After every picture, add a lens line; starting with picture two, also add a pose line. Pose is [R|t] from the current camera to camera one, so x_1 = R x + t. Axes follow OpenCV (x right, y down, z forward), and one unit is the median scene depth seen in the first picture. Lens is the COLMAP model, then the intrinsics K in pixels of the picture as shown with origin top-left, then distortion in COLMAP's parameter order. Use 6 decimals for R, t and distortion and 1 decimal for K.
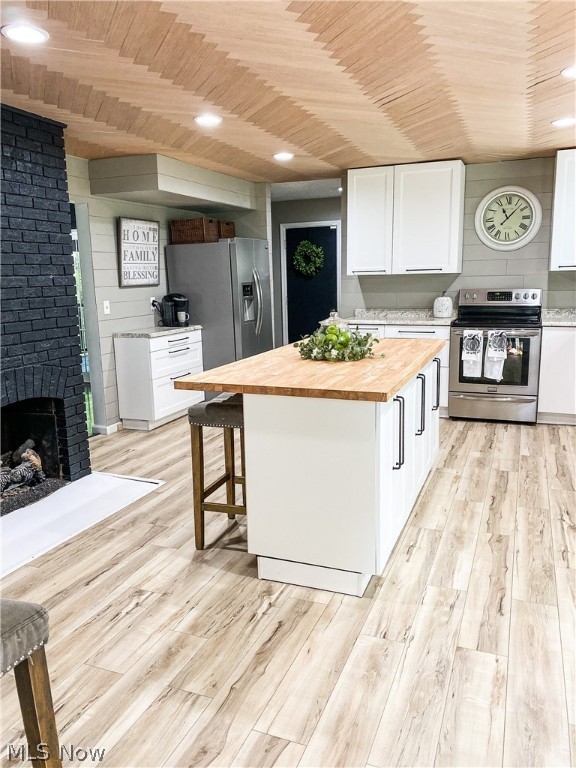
lens RADIAL K [[581.3, 0, 284.6], [0, 581.3, 383.6], [0, 0, 1]] dist [0.034275, -0.047267]
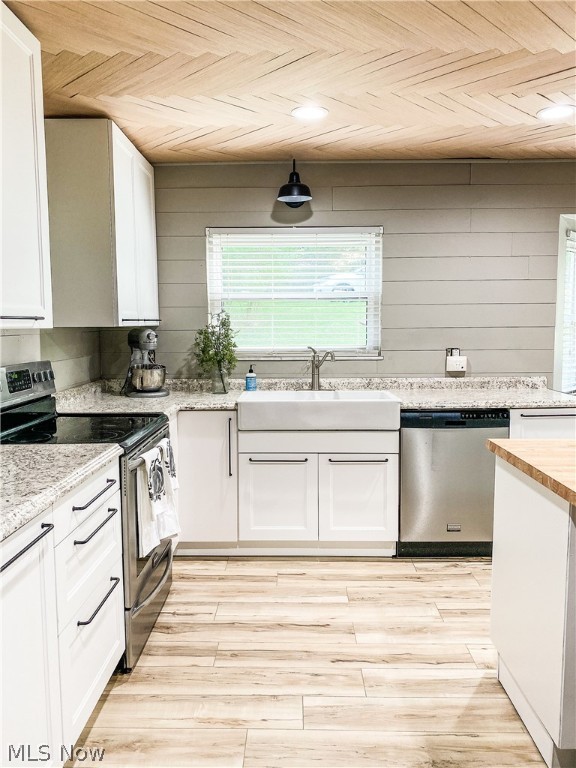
lens RADIAL K [[581.3, 0, 284.6], [0, 581.3, 383.6], [0, 0, 1]] dist [0.034275, -0.047267]
pose [[-0.359224, -0.071623, 0.930499, -0.129722], [0.183580, 0.972147, 0.145700, -0.179201], [-0.915017, 0.223160, -0.336070, 0.981119]]
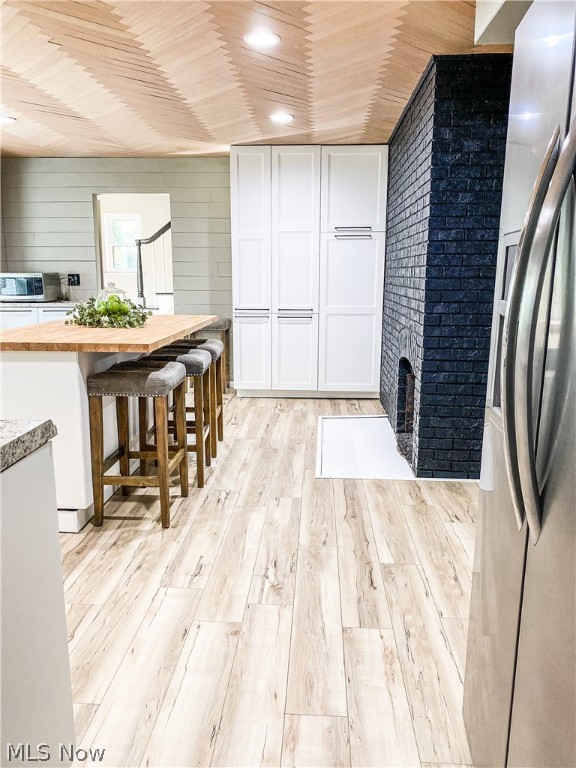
lens RADIAL K [[581.3, 0, 284.6], [0, 581.3, 383.6], [0, 0, 1]] dist [0.034275, -0.047267]
pose [[-0.946918, 0.080237, -0.311300, 0.079084], [-0.039861, 0.931574, 0.361360, -0.207551], [0.318993, 0.354587, -0.878926, 1.245305]]
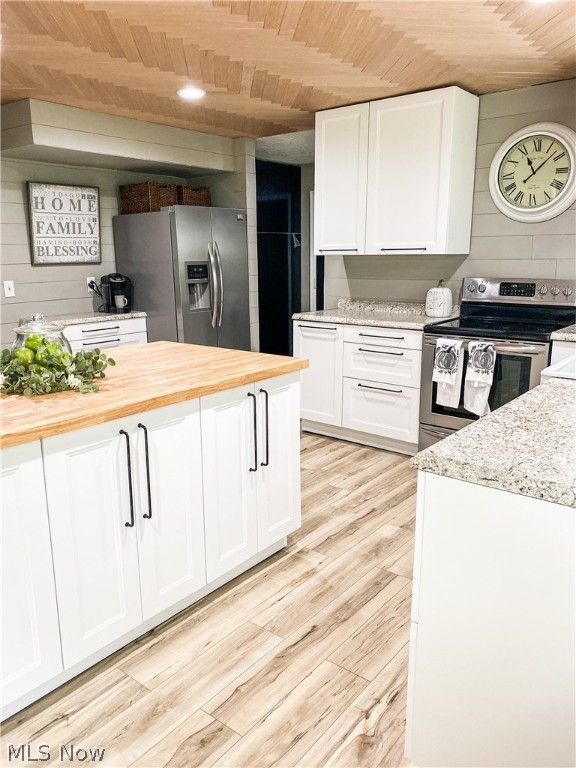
lens RADIAL K [[581.3, 0, 284.6], [0, 581.3, 383.6], [0, 0, 1]] dist [0.034275, -0.047267]
pose [[0.957591, 0.076377, -0.277824, 0.311222], [-0.065353, 0.996671, 0.048744, -0.056699], [0.280622, -0.028520, 0.959395, 0.271425]]
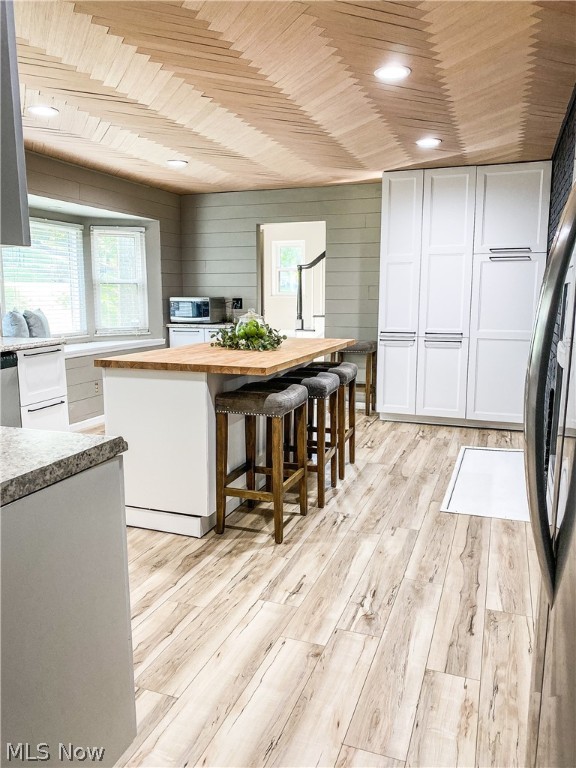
lens RADIAL K [[581.3, 0, 284.6], [0, 581.3, 383.6], [0, 0, 1]] dist [0.034275, -0.047267]
pose [[-0.999276, 0.028879, -0.024788, 0.031103], [0.018962, 0.942506, 0.333650, -0.216975], [0.032998, 0.332938, -0.942371, 1.262447]]
